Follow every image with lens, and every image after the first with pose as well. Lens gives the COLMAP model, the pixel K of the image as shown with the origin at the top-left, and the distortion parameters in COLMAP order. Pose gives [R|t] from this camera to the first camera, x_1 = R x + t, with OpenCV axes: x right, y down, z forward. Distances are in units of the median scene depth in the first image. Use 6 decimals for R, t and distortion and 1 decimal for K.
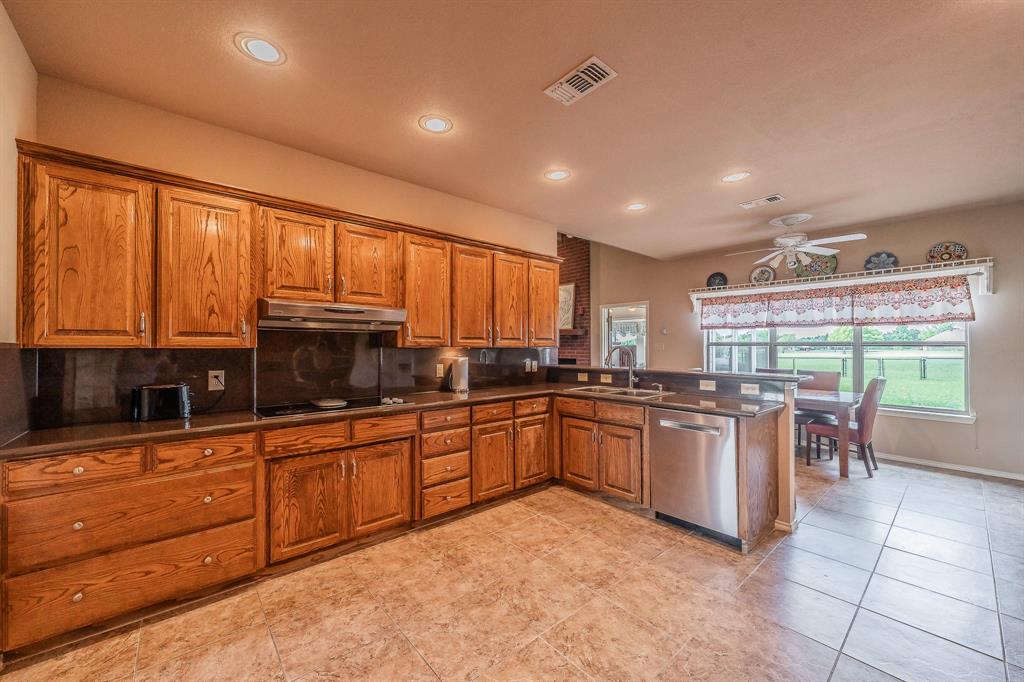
lens RADIAL K [[396.8, 0, 514.0], [0, 396.8, 347.7], [0, 0, 1]] dist [0.001230, 0.000084]
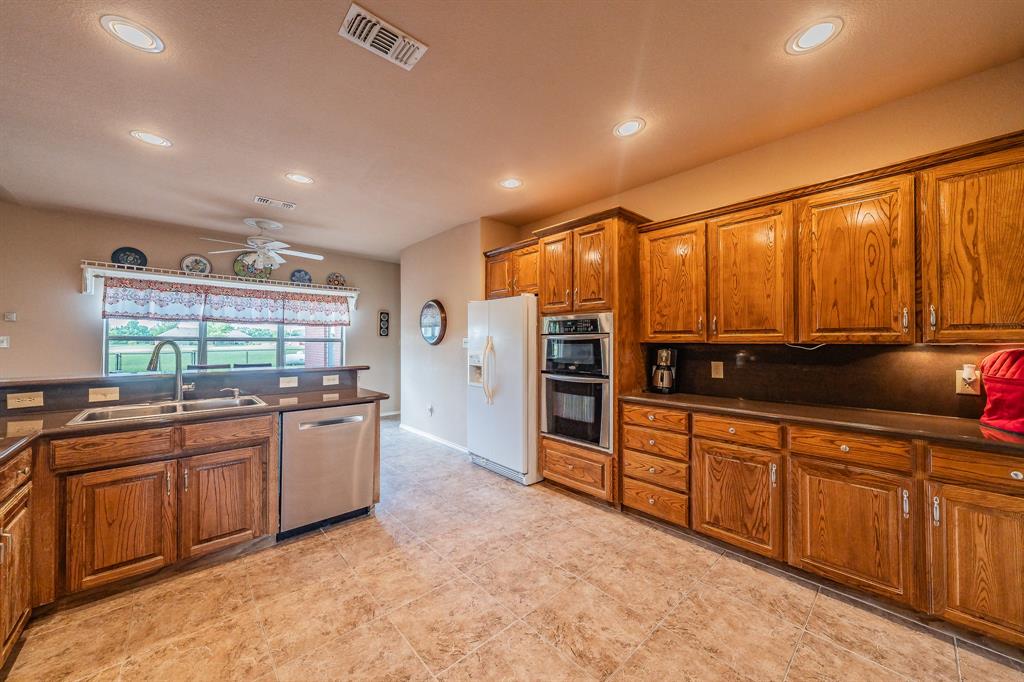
lens RADIAL K [[369.1, 0, 509.1], [0, 369.1, 335.4], [0, 0, 1]] dist [-0.001271, 0.000089]
pose [[-0.023030, 0.017445, 0.999583, -0.368178], [0.001849, 0.999847, -0.017407, -0.001825], [-0.999733, 0.001448, -0.023059, 0.415934]]
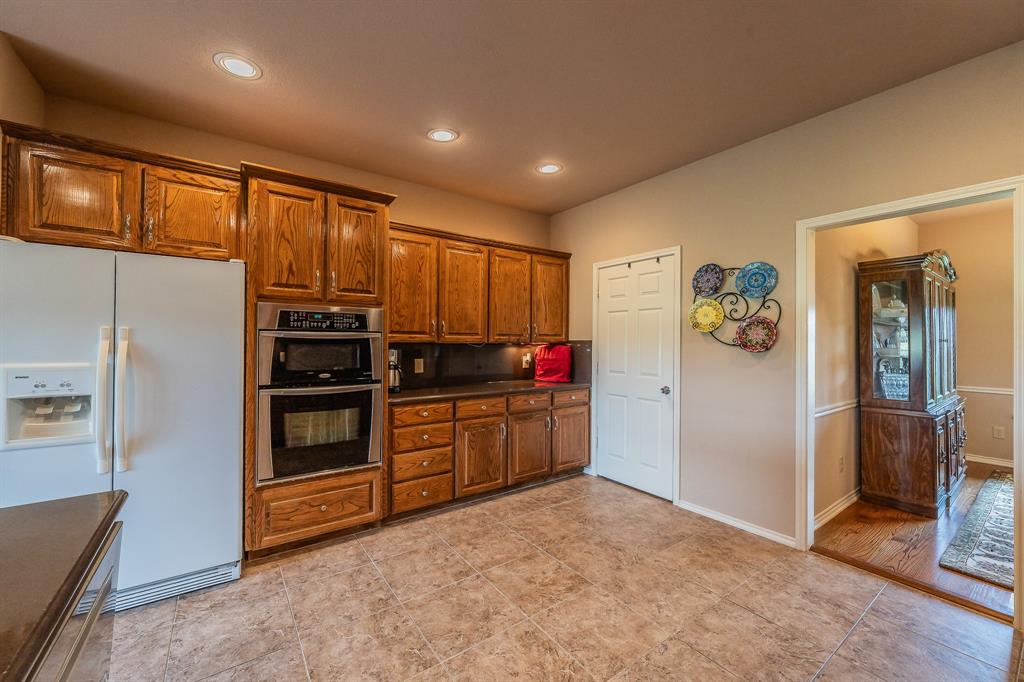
lens RADIAL K [[400.3, 0, 509.0], [0, 400.3, 338.8], [0, 0, 1]] dist [0.000414, 0.000042]
pose [[-0.995899, -0.004528, 0.090359, 0.080954], [-0.005124, 0.999967, -0.006369, -0.003050], [-0.090327, -0.006806, -0.995889, 0.899624]]
